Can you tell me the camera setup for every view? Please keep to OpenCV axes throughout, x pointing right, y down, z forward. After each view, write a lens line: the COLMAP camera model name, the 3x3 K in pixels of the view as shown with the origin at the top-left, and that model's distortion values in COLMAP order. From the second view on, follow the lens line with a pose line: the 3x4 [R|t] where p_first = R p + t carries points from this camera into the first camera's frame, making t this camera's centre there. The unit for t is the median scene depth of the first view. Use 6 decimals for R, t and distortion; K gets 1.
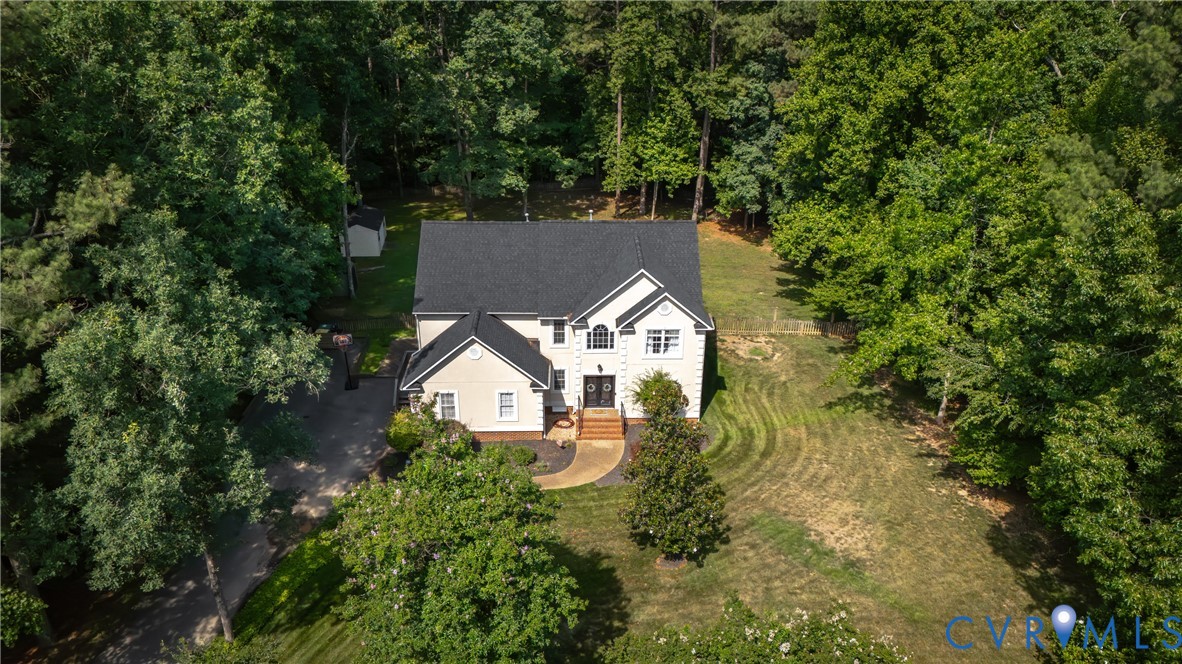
lens RADIAL K [[853.9, 0, 605.6], [0, 853.9, 324.7], [0, 0, 1]] dist [0.130575, -0.187215]
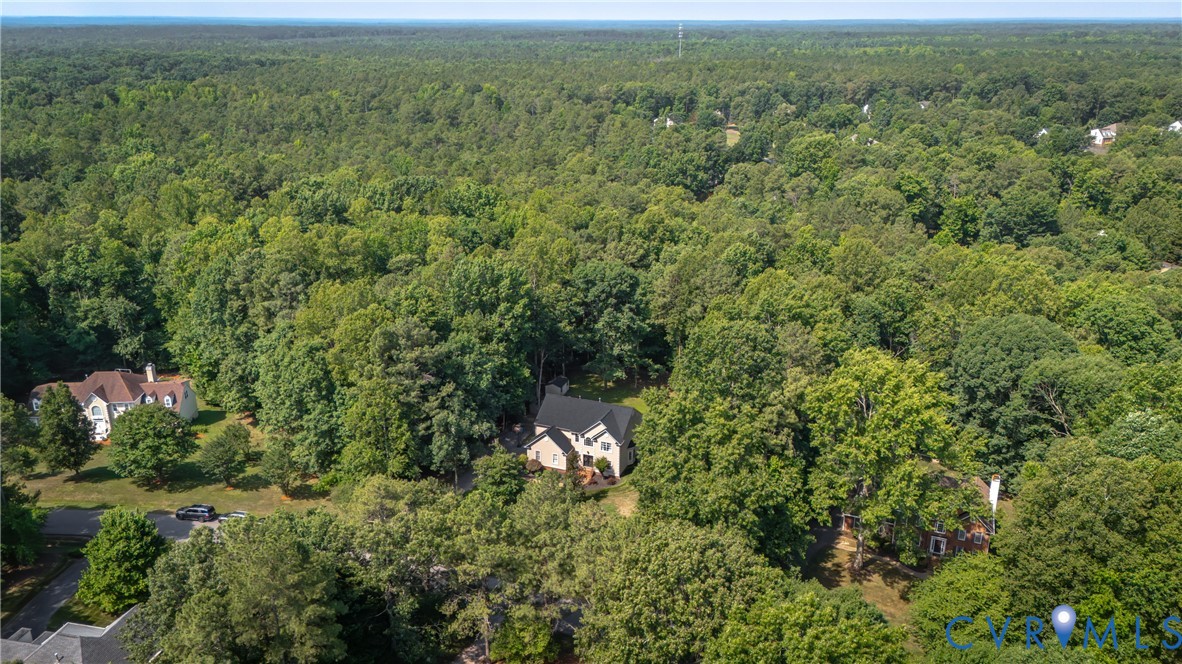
lens RADIAL K [[853.9, 0, 605.6], [0, 853.9, 324.7], [0, 0, 1]] dist [0.130575, -0.187215]
pose [[0.917354, 0.115277, -0.381016, 1.102281], [-0.170940, 0.978485, -0.115523, -0.048539], [0.359501, 0.171107, 0.917323, -1.722716]]
